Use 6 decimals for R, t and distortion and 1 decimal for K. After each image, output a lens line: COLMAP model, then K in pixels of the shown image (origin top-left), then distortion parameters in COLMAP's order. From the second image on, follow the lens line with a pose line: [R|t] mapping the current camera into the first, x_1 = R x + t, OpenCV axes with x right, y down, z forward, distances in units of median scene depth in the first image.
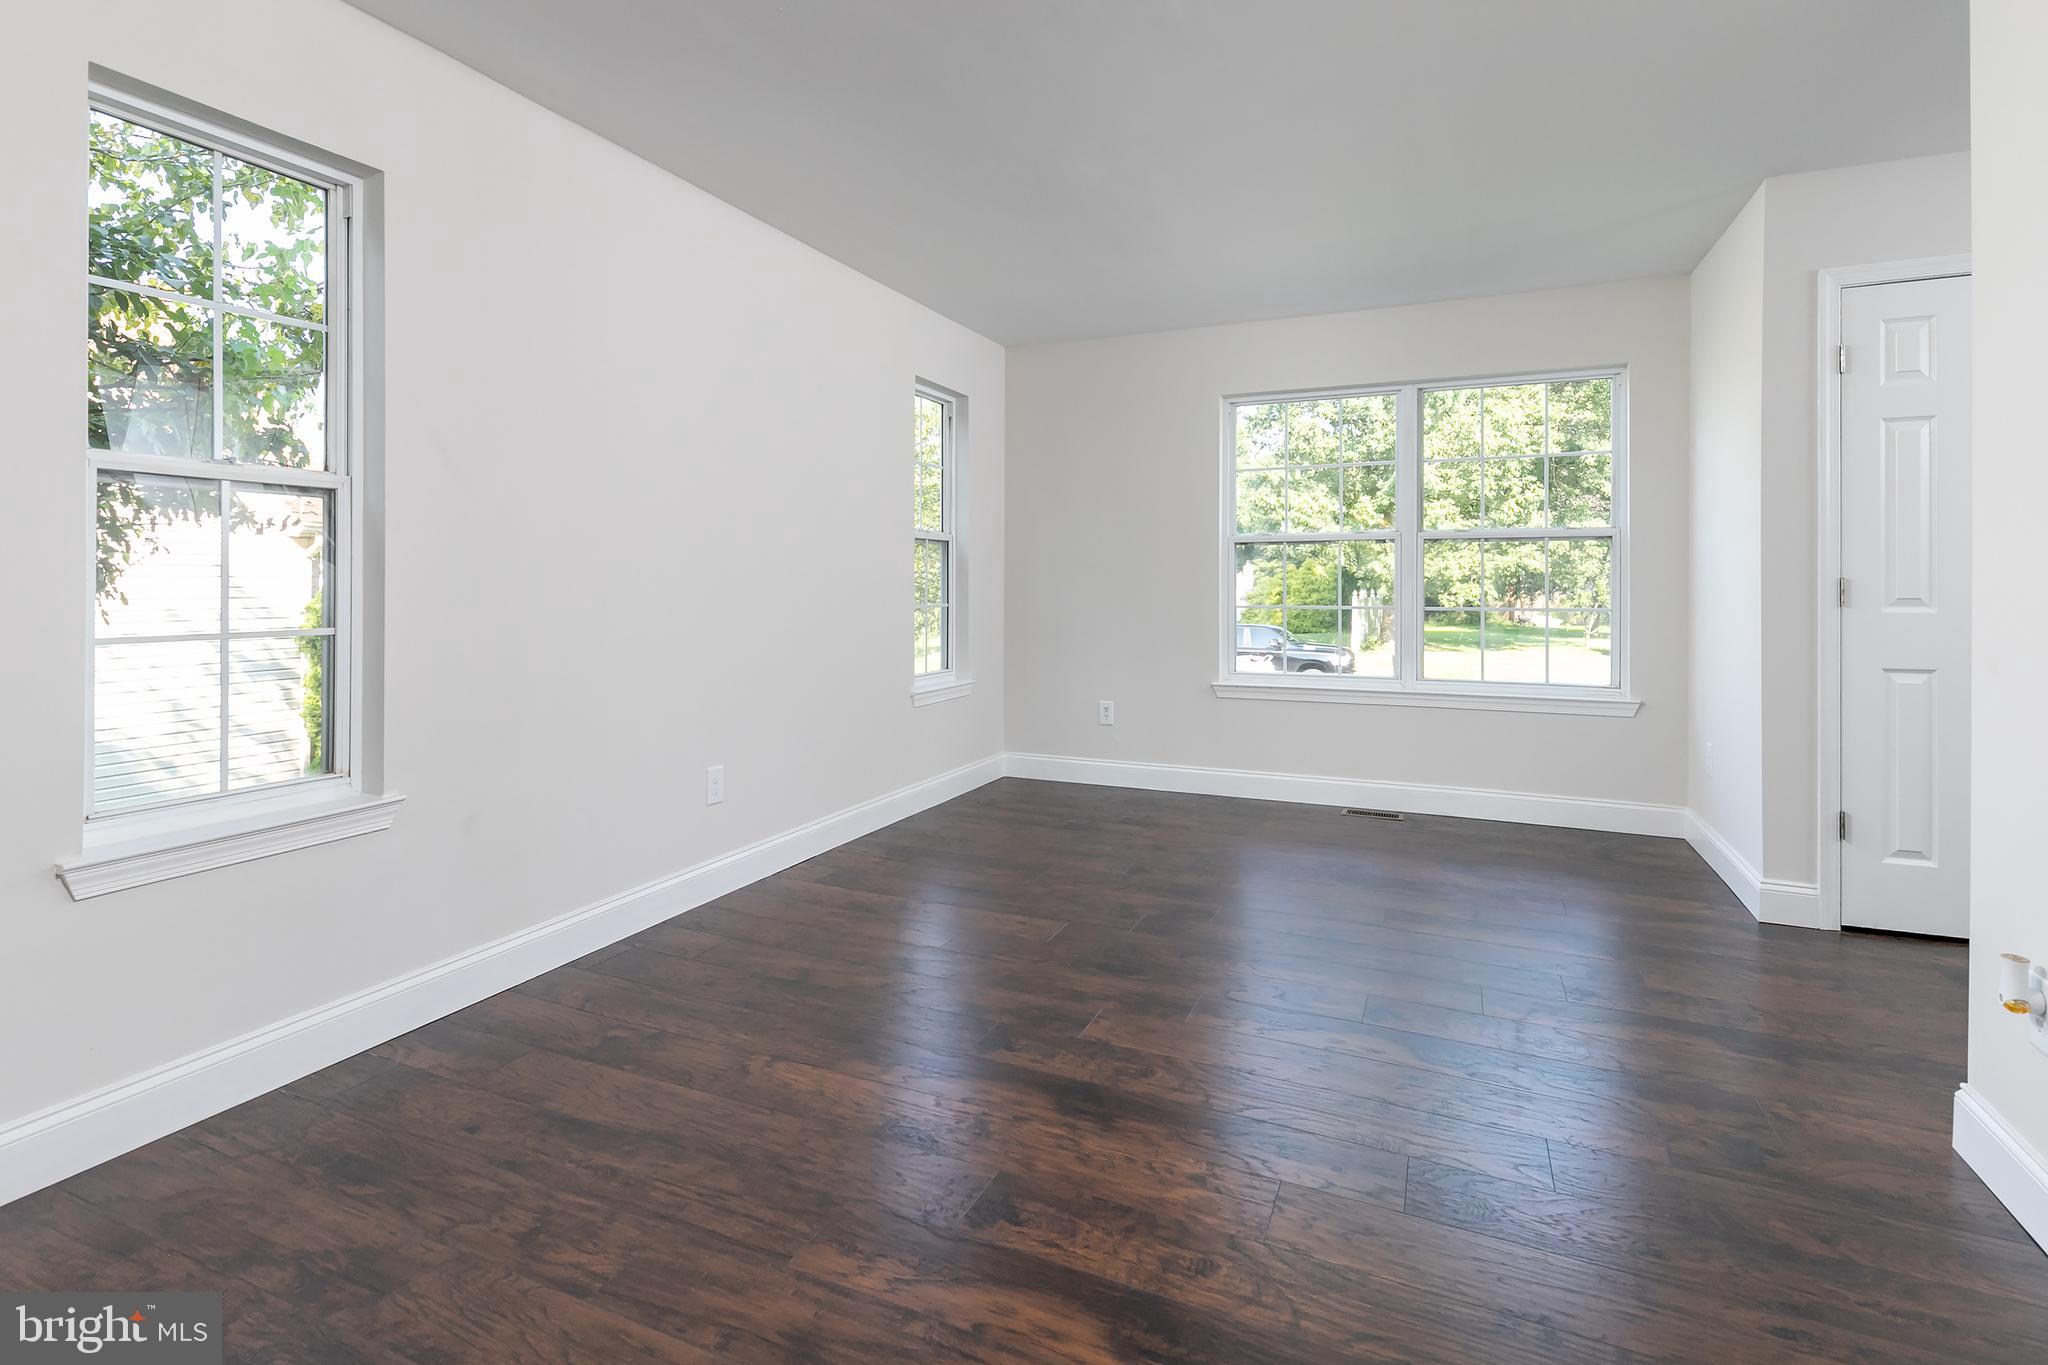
lens RADIAL K [[927.7, 0, 1024.0], [0, 927.7, 682.5], [0, 0, 1]] dist [0.000161, -0.000028]
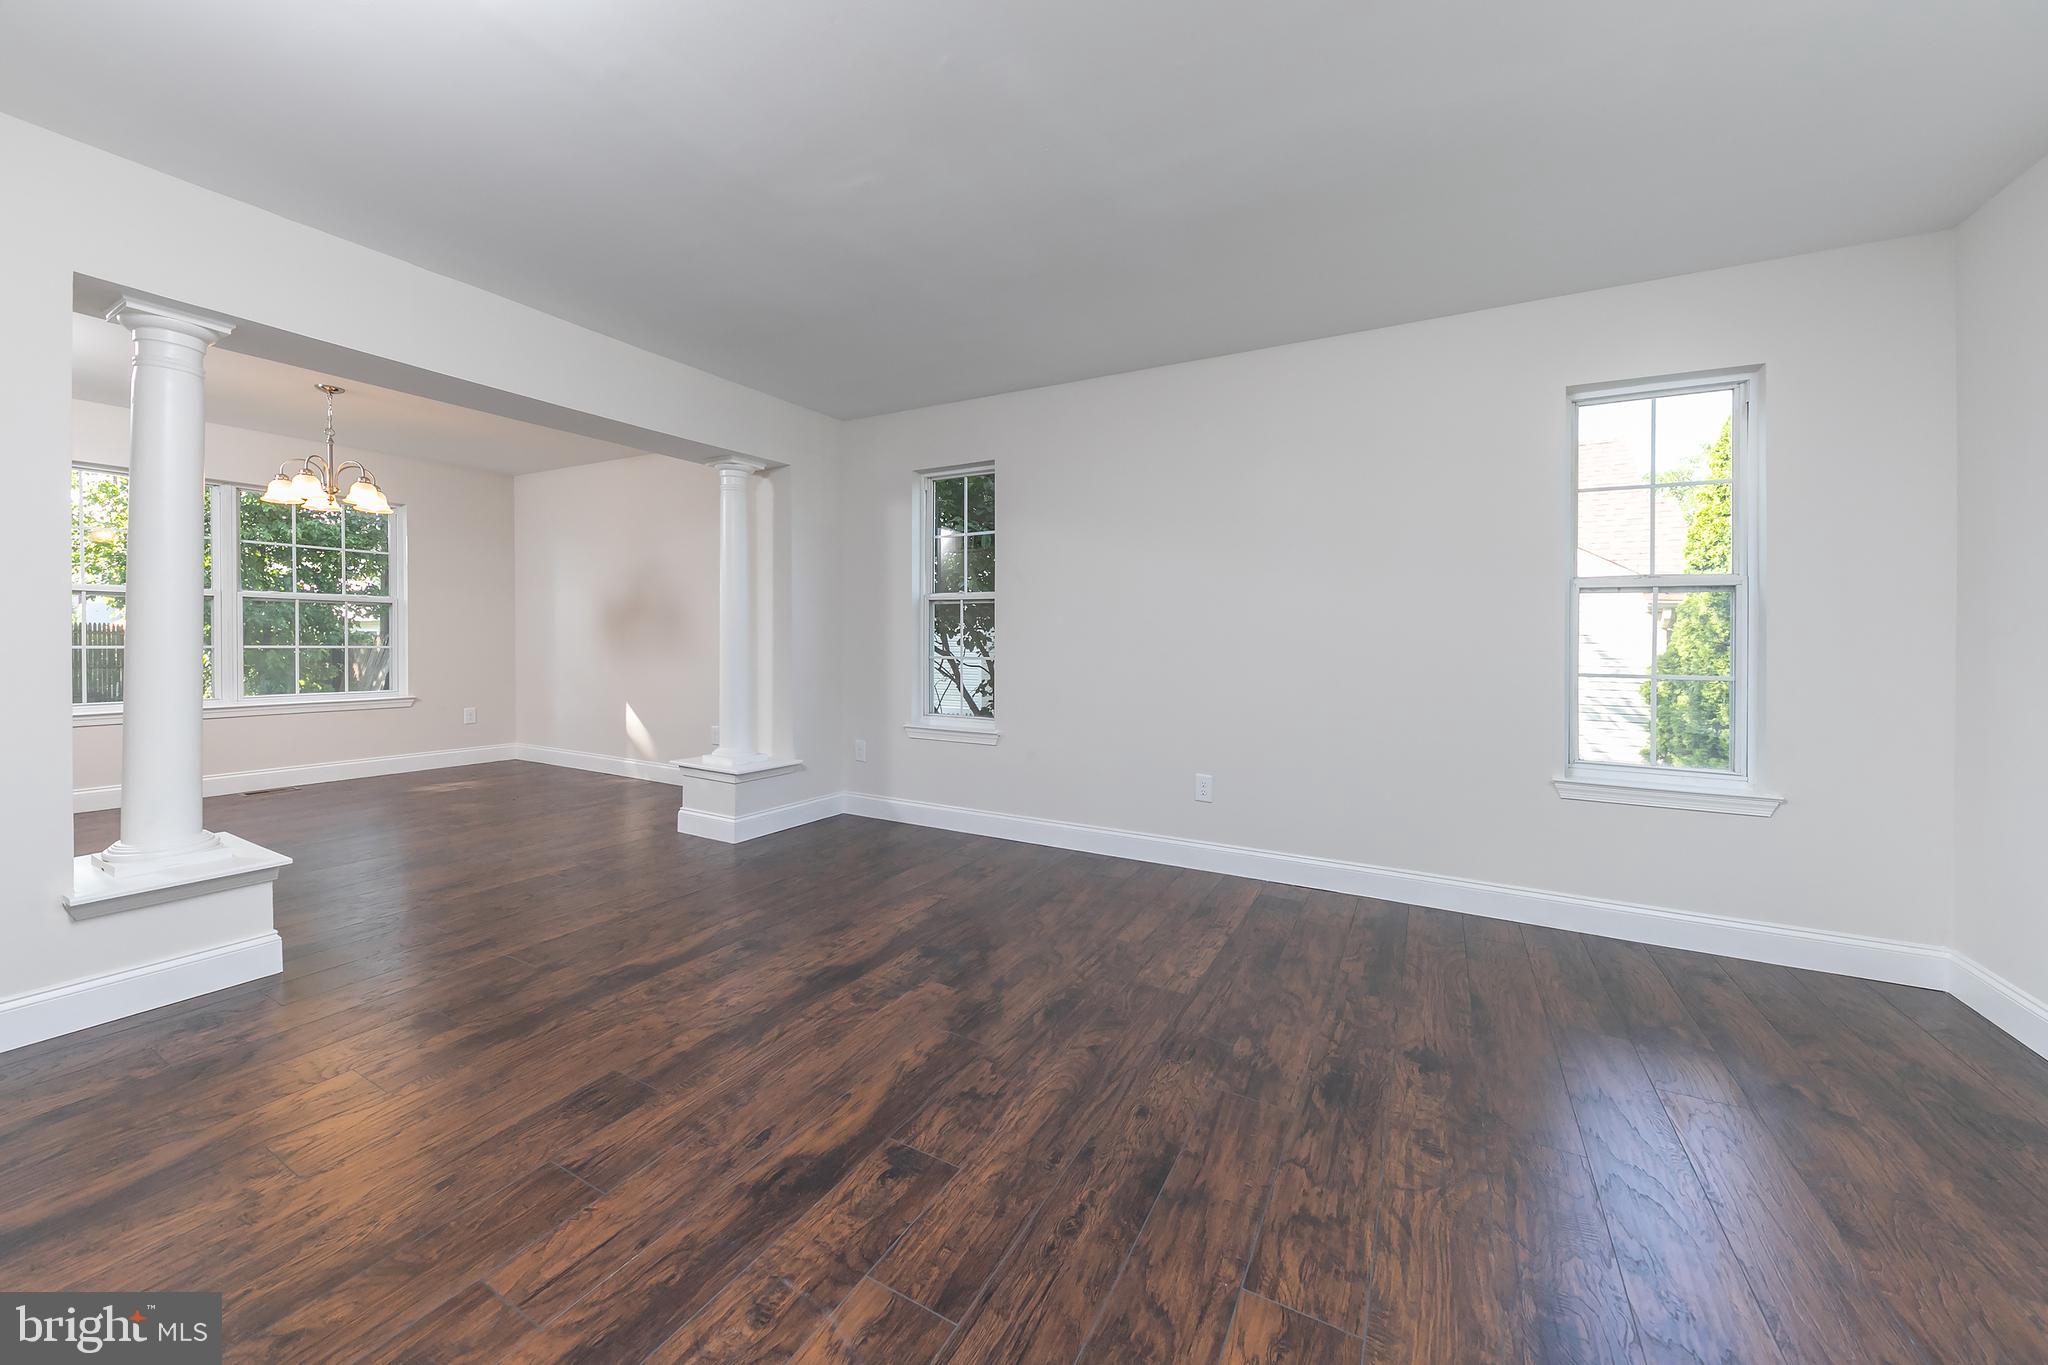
lens RADIAL K [[760.9, 0, 1021.4], [0, 760.9, 641.0], [0, 0, 1]] dist [-0.000149, -0.000101]
pose [[-0.078673, 0.003510, -0.996894, 1.124069], [-0.123711, 0.992230, 0.013257, -0.096158], [0.989195, 0.124370, -0.077627, 1.228660]]
